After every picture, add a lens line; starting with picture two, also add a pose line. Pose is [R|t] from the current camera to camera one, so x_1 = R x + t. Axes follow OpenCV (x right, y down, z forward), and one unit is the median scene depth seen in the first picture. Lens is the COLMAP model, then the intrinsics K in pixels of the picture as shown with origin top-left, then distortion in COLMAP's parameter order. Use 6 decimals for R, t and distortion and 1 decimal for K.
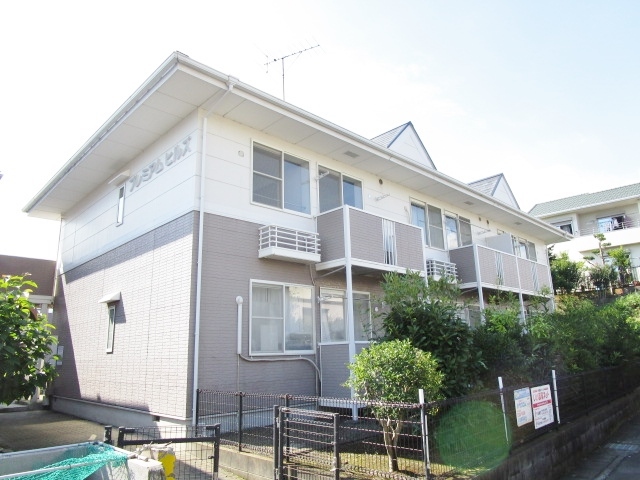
lens RADIAL K [[446.0, 0, 318.4], [0, 446.0, 242.7], [0, 0, 1]] dist [-0.026952, 0.000423]
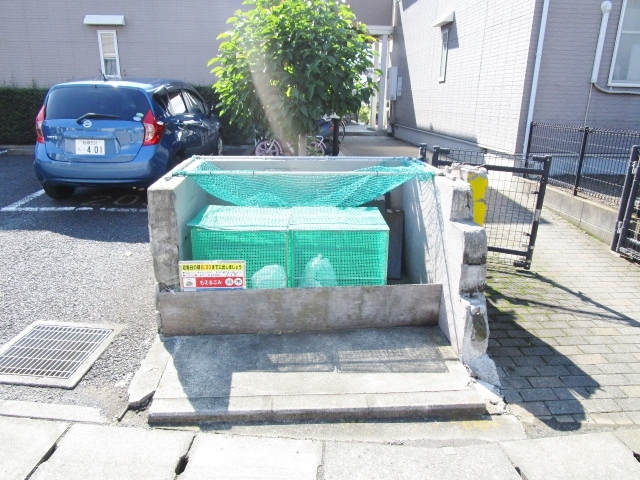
lens RADIAL K [[446.0, 0, 318.4], [0, 446.0, 242.7], [0, 0, 1]] dist [-0.026952, 0.000423]
pose [[0.758406, 0.235086, -0.607910, -0.011397], [0.125749, 0.862391, 0.490376, 0.062500], [0.639537, -0.448349, 0.624481, 0.101300]]
